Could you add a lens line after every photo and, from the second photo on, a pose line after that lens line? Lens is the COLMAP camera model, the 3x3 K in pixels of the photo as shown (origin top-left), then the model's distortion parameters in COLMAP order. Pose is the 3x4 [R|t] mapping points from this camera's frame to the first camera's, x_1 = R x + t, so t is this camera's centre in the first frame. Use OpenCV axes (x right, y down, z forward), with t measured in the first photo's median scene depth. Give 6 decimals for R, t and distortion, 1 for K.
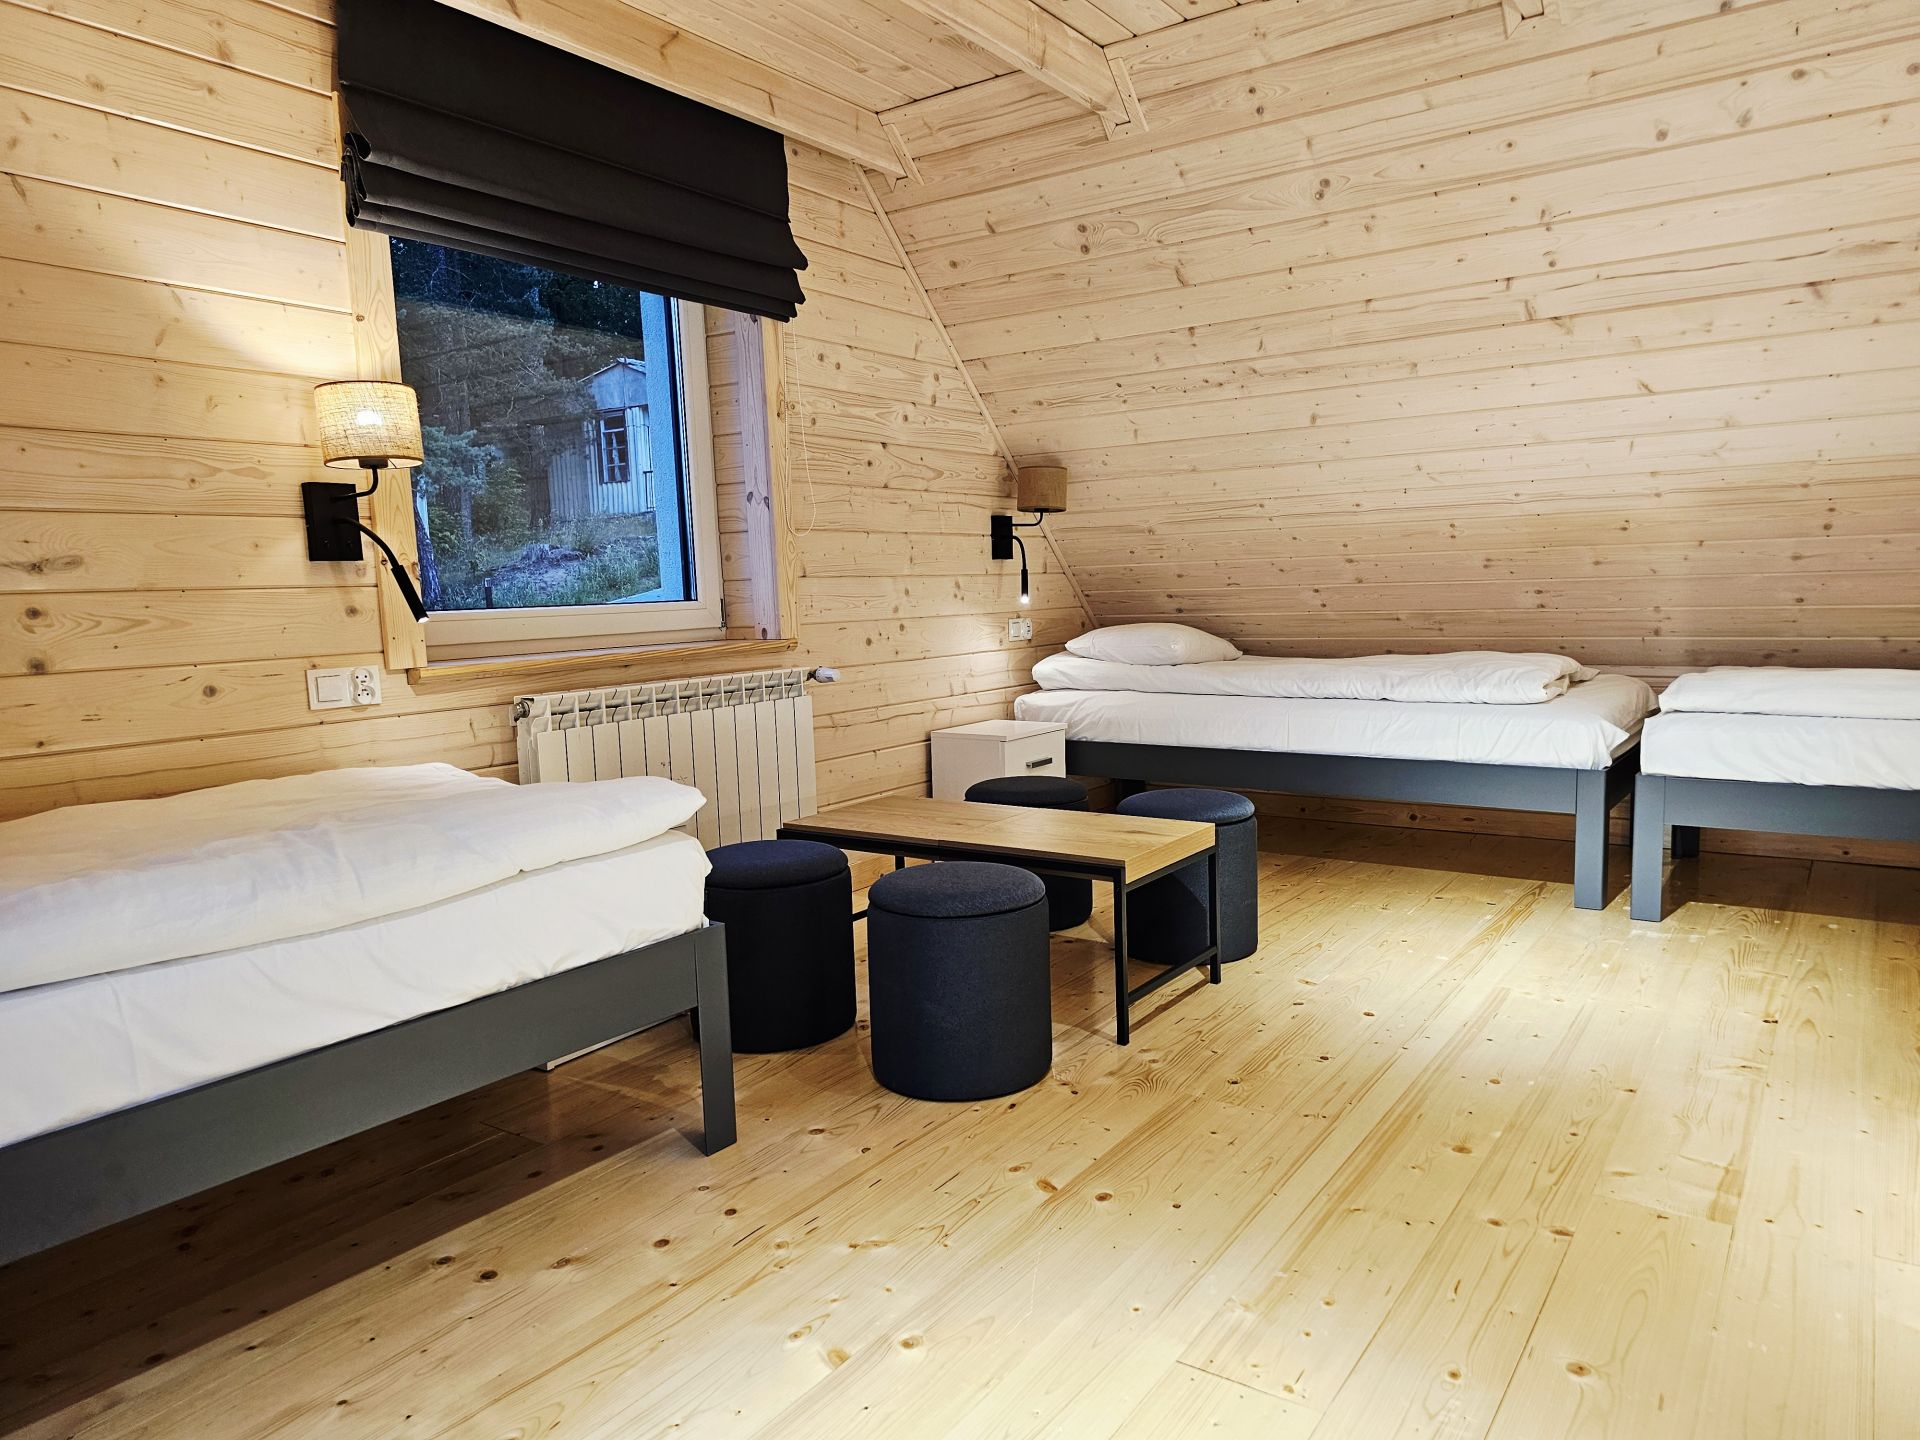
lens RADIAL K [[1283.3, 0, 970.5], [0, 1283.3, 731.0], [0, 0, 1]] dist [0.039830, -0.037345]
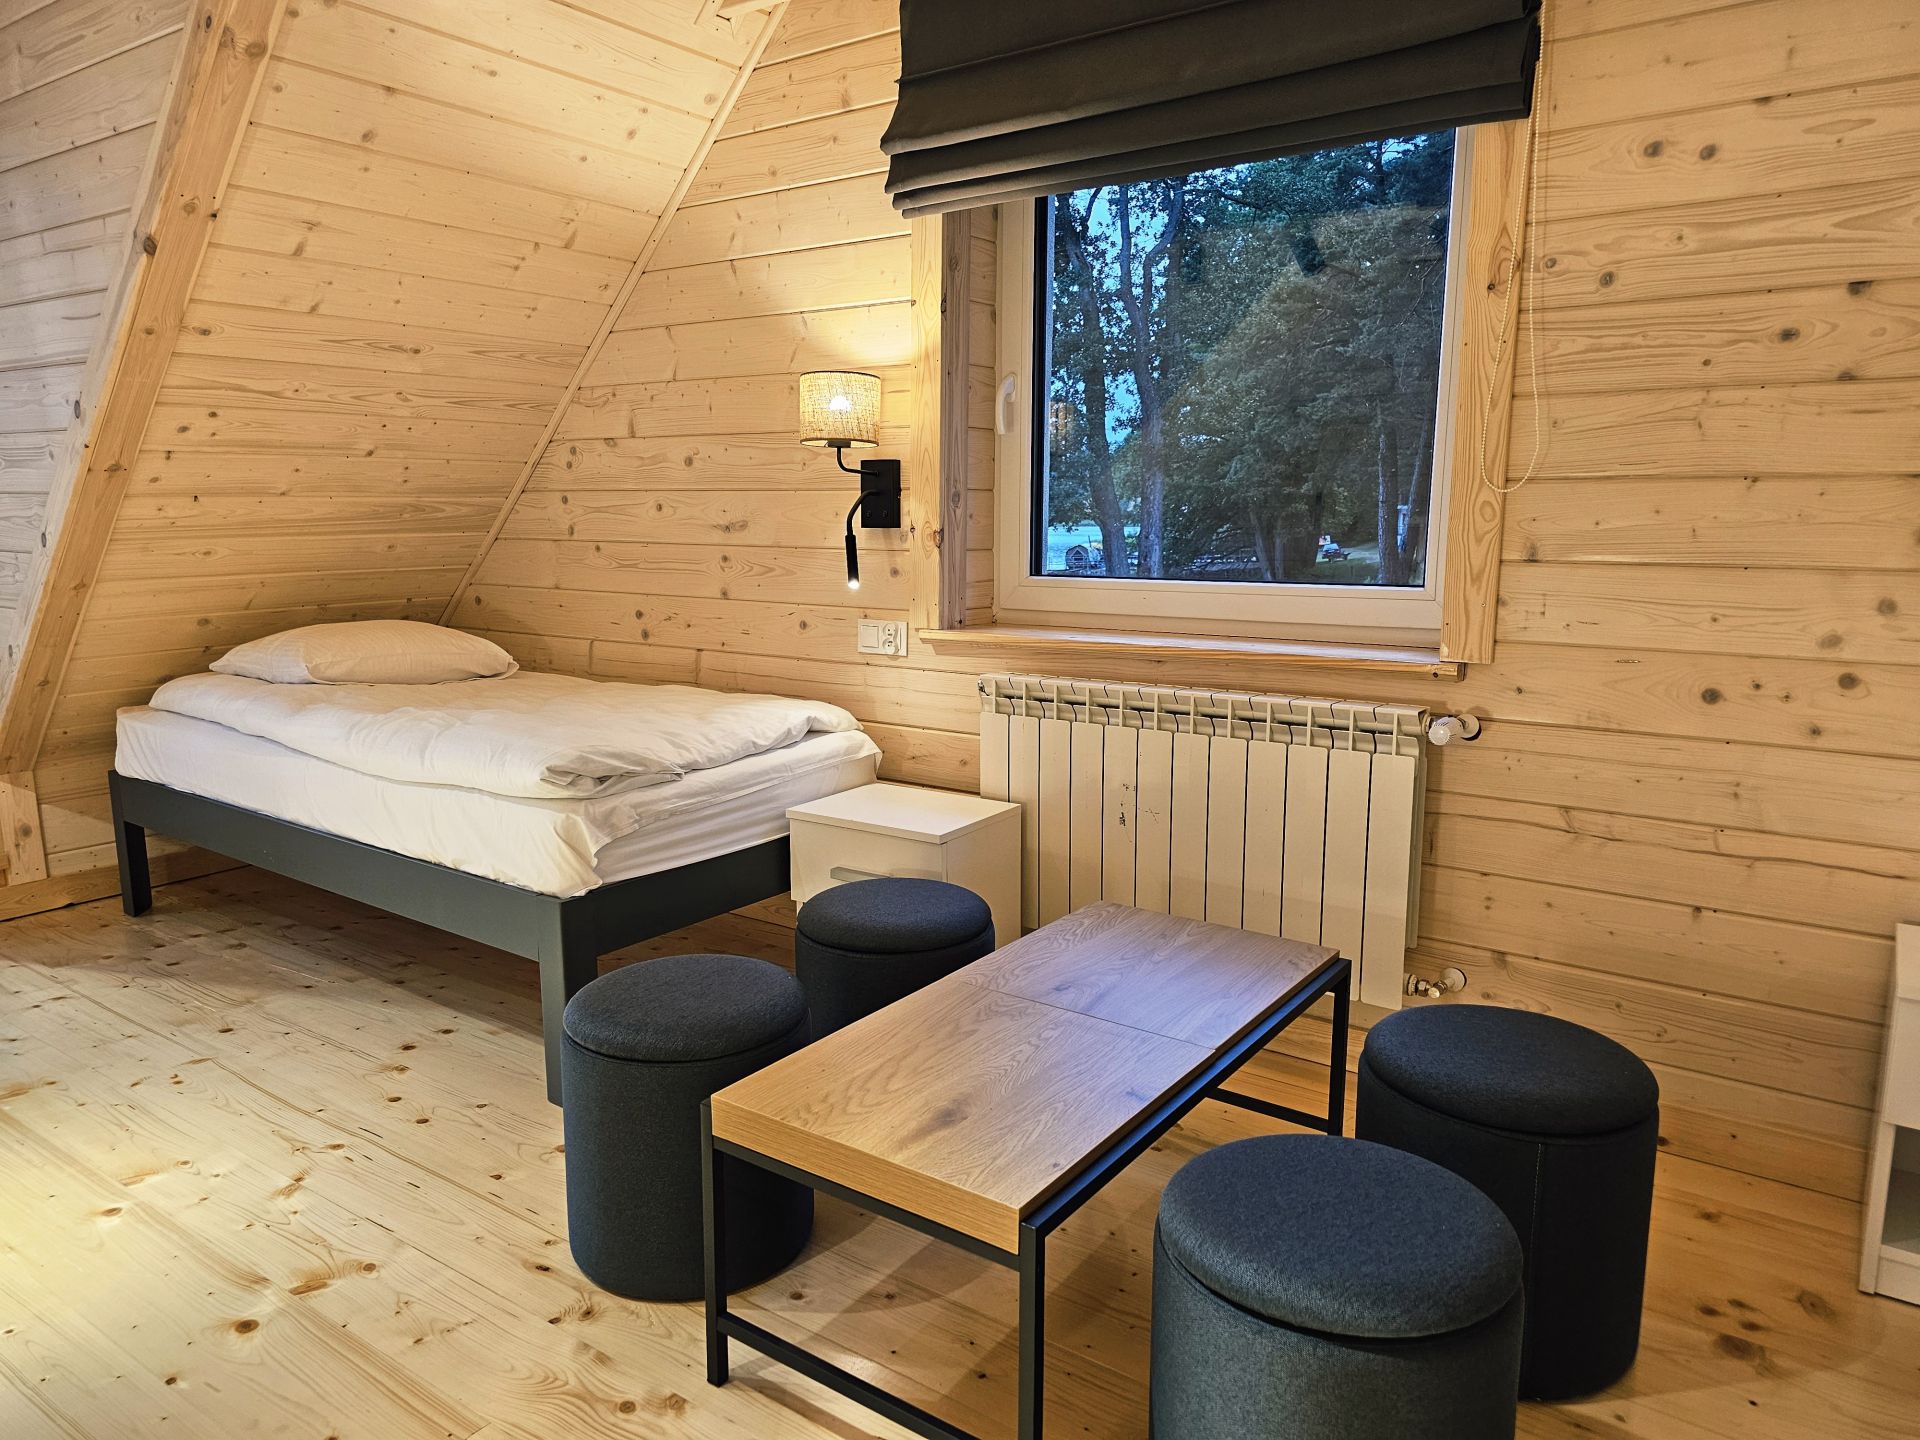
lens RADIAL K [[1283.3, 0, 955.5], [0, 1283.3, 722.3], [0, 0, 1]] dist [0.039830, -0.037345]
pose [[-0.011656, 0.194653, -0.980803, 0.509973], [-0.114209, 0.974192, 0.194698, -0.148475], [0.993388, 0.114286, 0.010876, 0.828123]]
